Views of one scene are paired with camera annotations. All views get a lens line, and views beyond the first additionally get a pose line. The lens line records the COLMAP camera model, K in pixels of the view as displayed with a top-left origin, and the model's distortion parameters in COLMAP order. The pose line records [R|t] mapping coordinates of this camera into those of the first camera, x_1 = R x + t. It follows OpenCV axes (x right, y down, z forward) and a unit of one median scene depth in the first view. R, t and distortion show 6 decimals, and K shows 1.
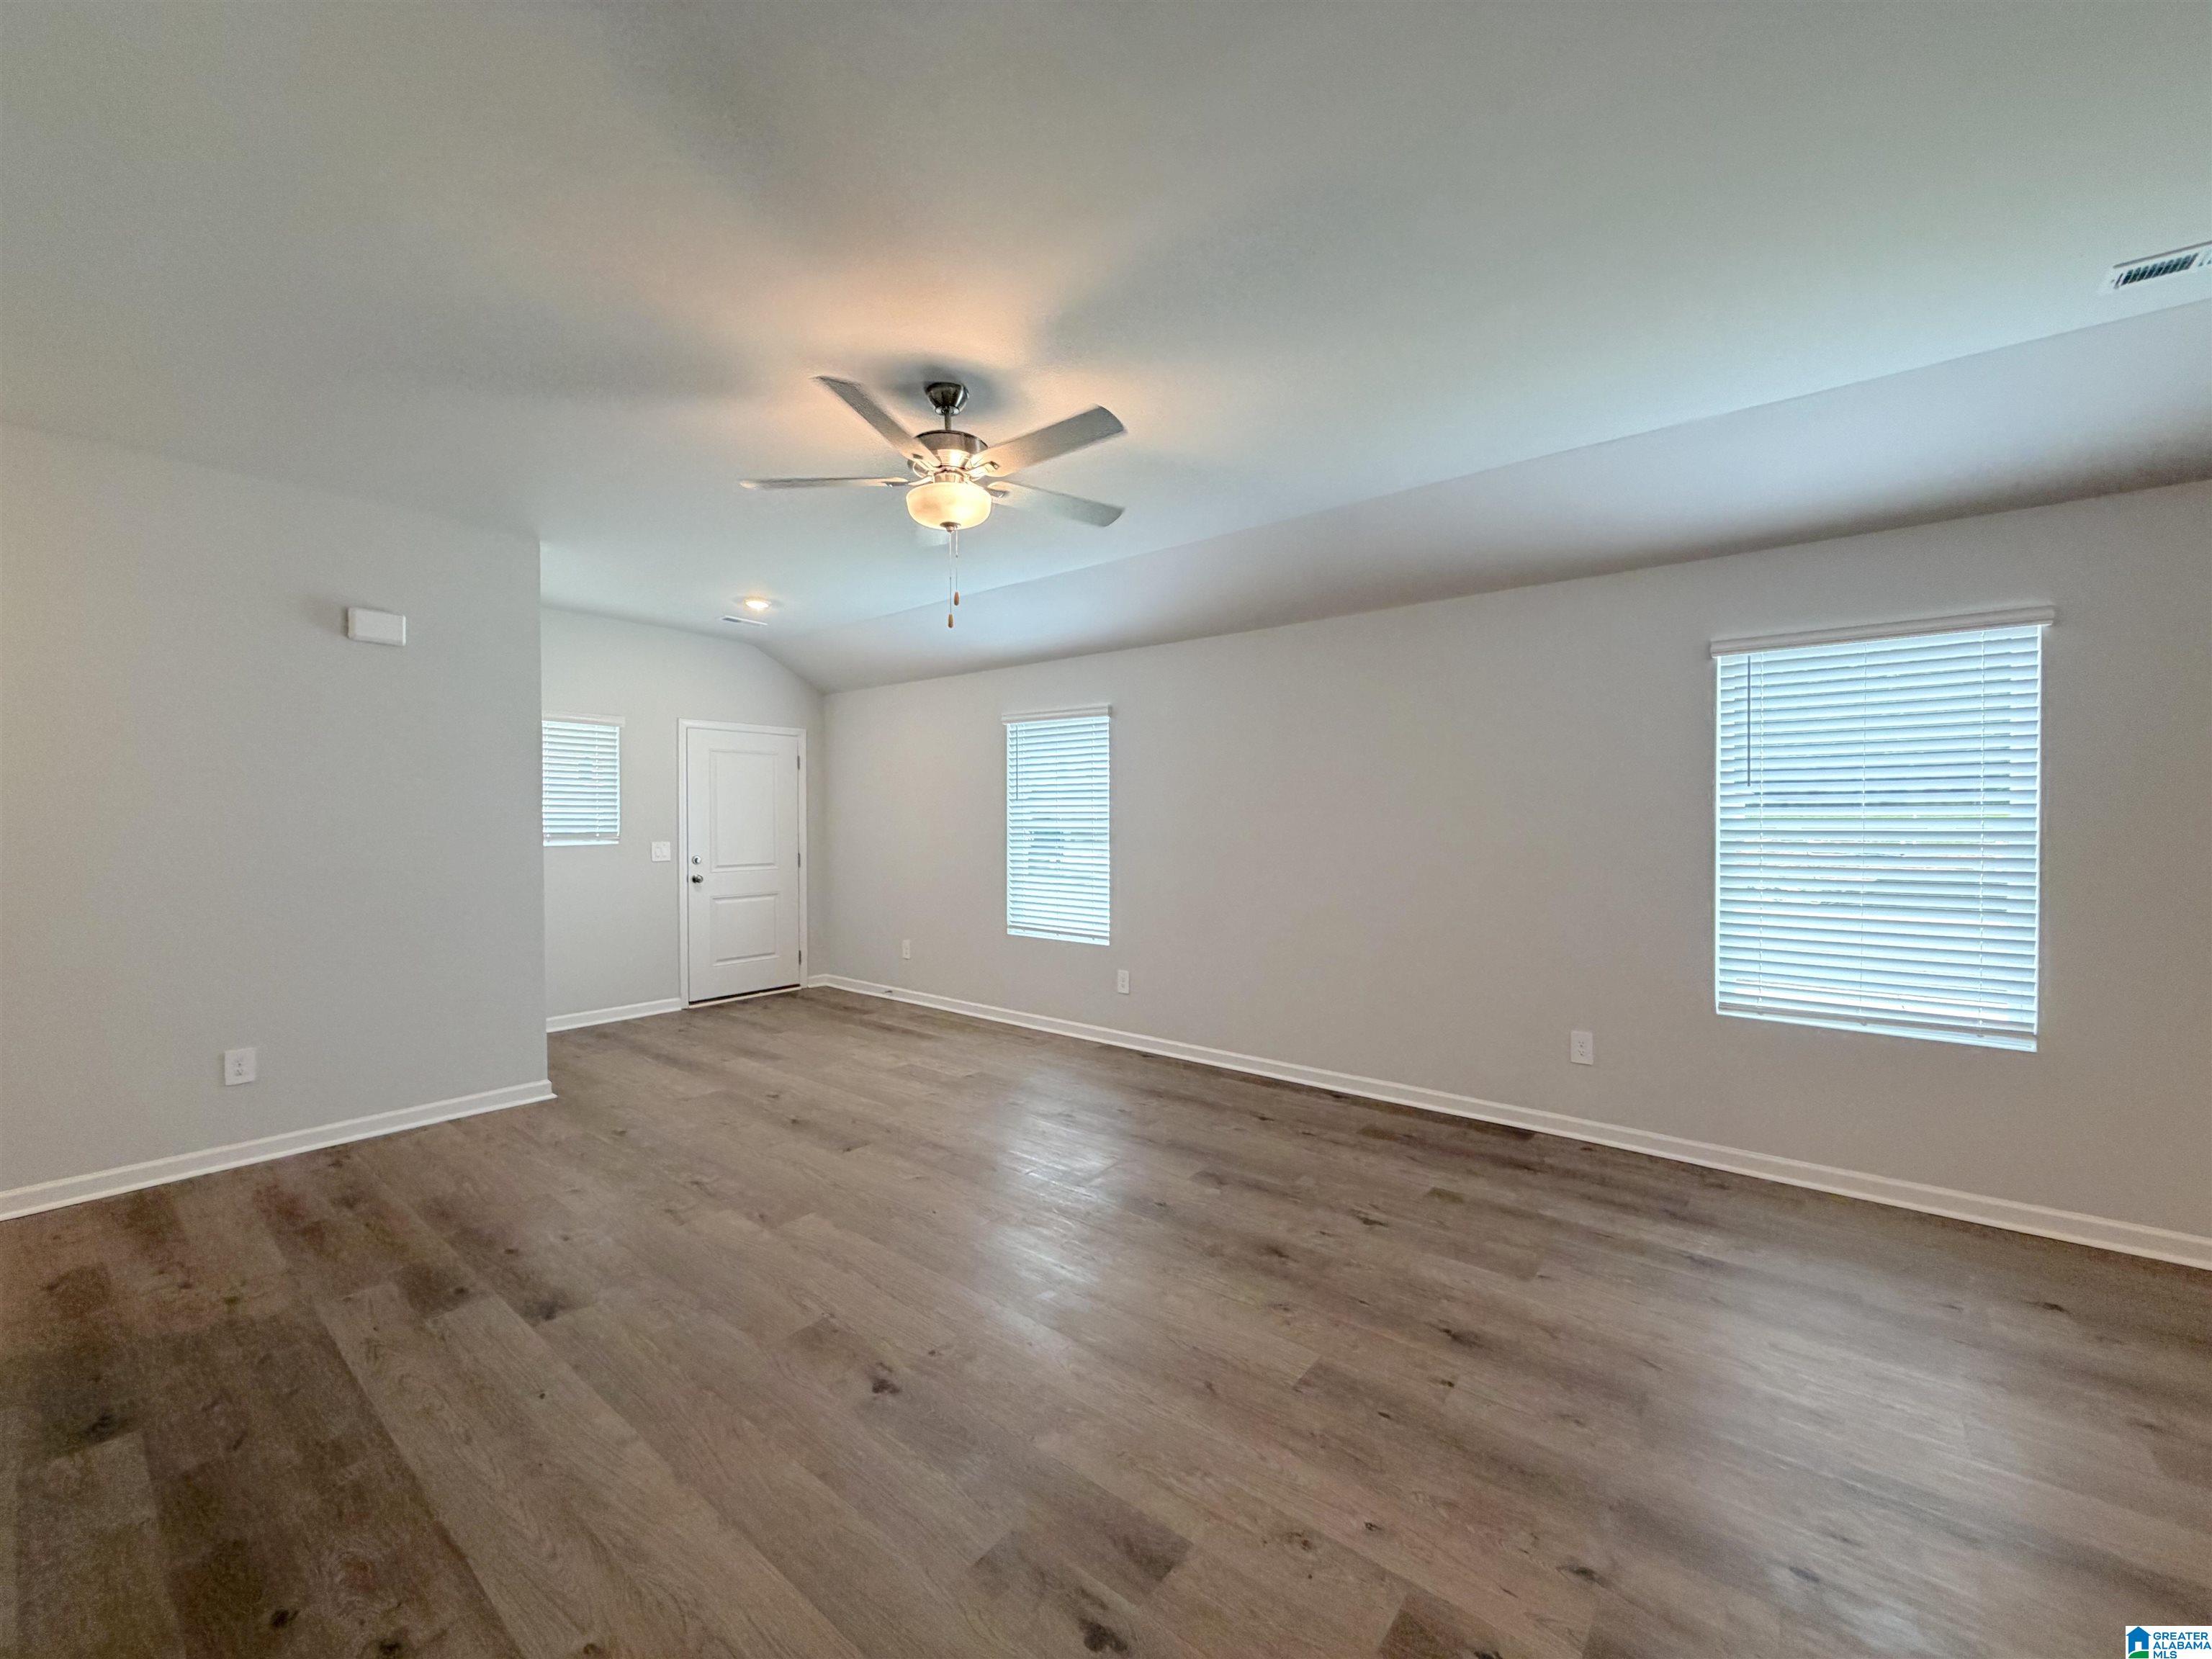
lens RADIAL K [[887.5, 0, 1091.6], [0, 887.5, 825.5], [0, 0, 1]] dist [-0.000600, 0.000310]
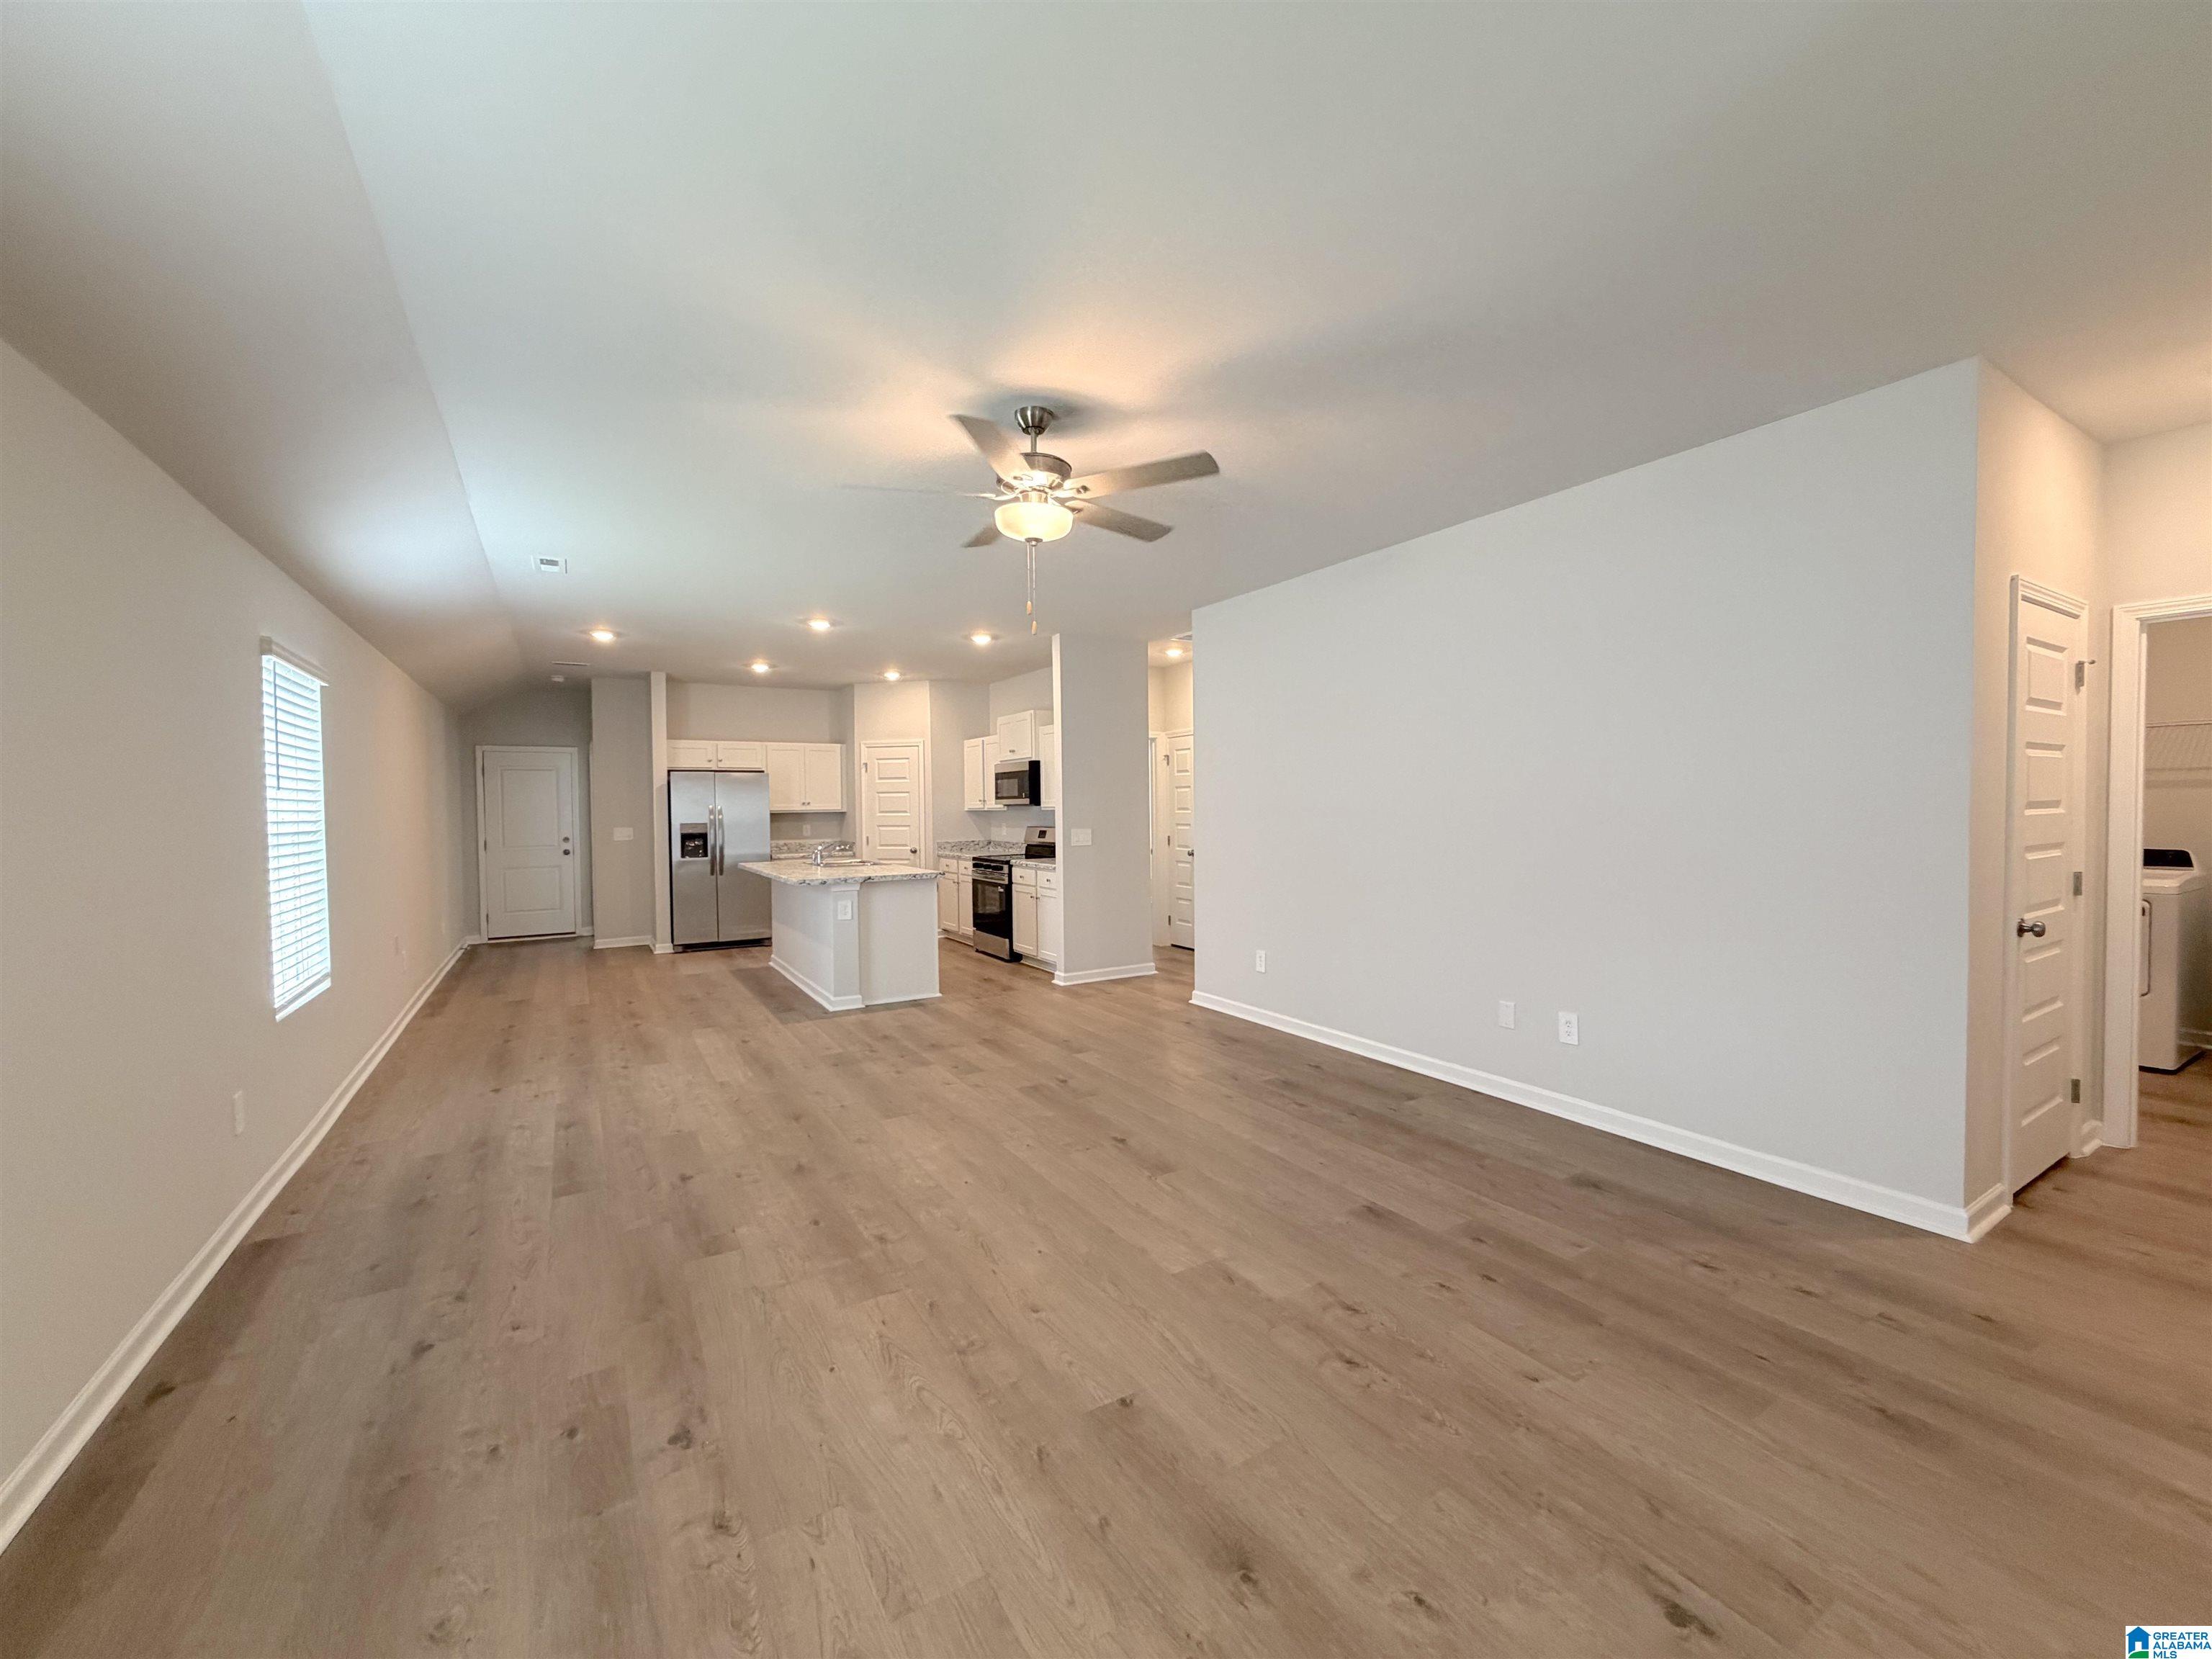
lens RADIAL K [[868.1, 0, 1086.9], [0, 868.1, 825.1], [0, 0, 1]] dist [-0.002180, -0.000407]
pose [[-0.939151, 0.006511, 0.343442, -0.378525], [0.017801, 0.999399, 0.029730, -0.014072], [-0.343042, 0.034035, -0.938703, 1.293661]]
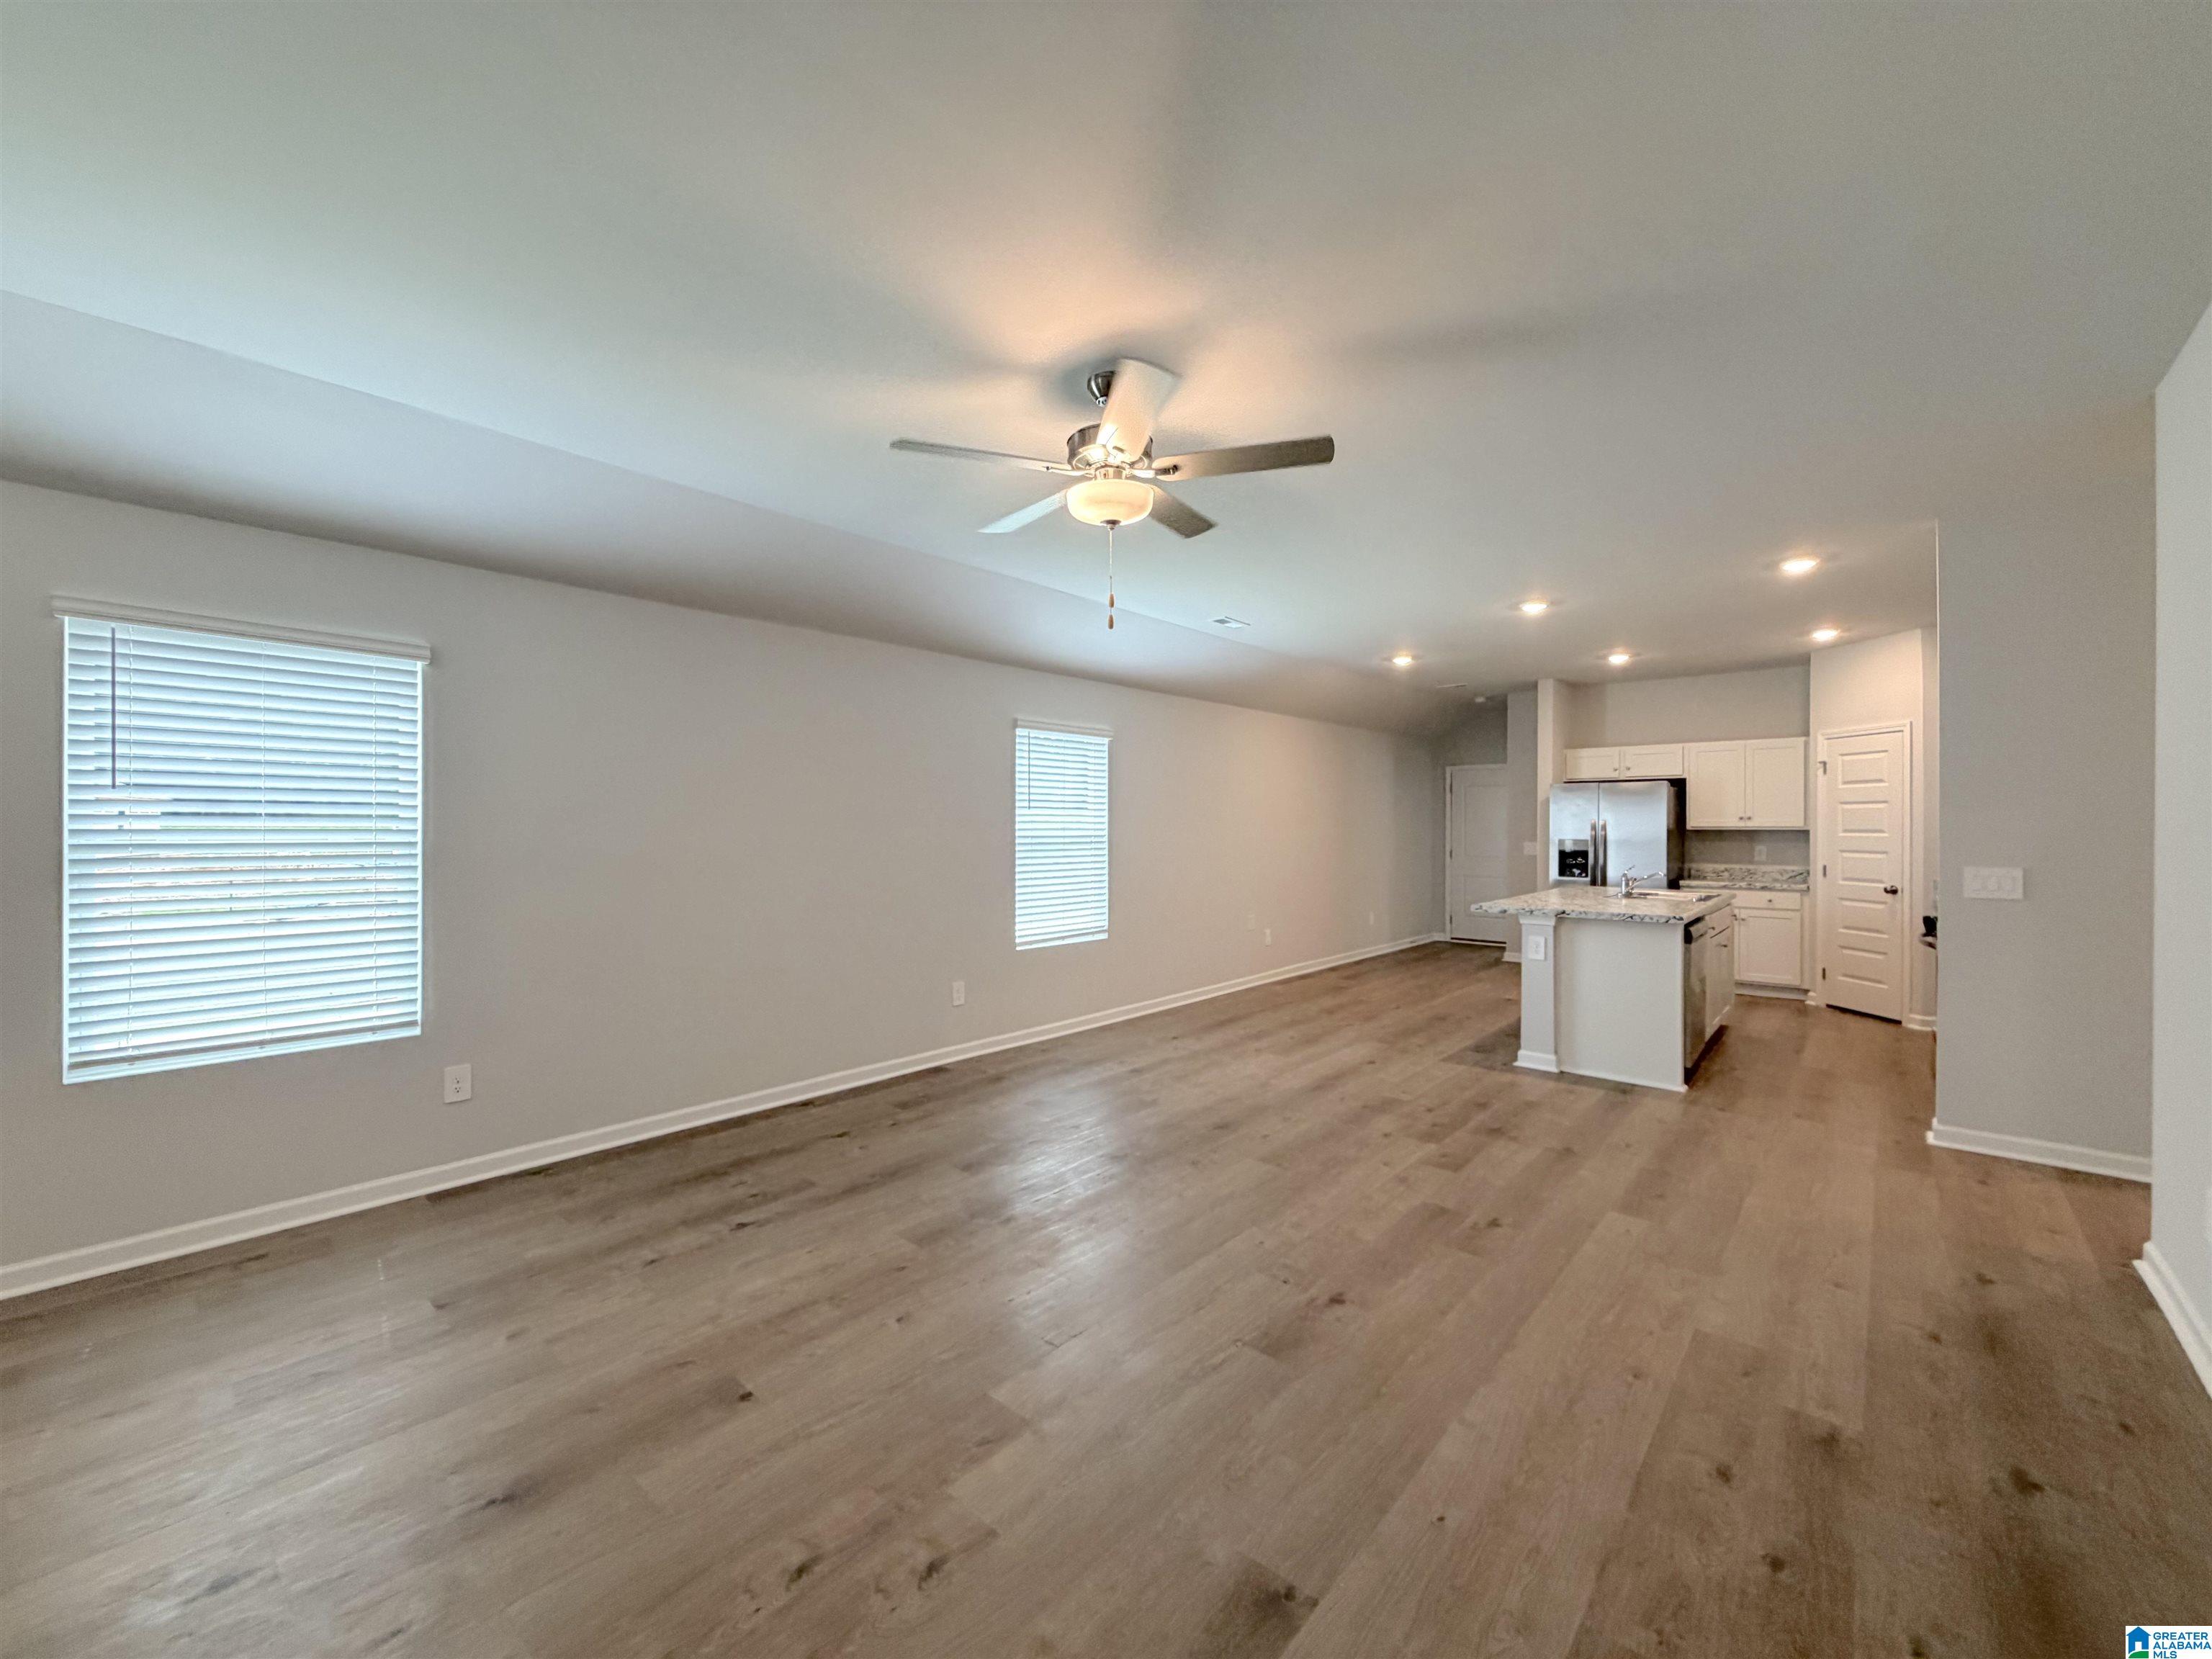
lens RADIAL K [[876.5, 0, 1110.0], [0, 876.5, 828.1], [0, 0, 1]] dist [-0.001894, 0.000090]
pose [[0.034248, 0.001882, 0.999412, -0.719341], [0.008412, 0.999962, -0.002171, -0.003434], [-0.999378, 0.008481, 0.034231, 0.632860]]
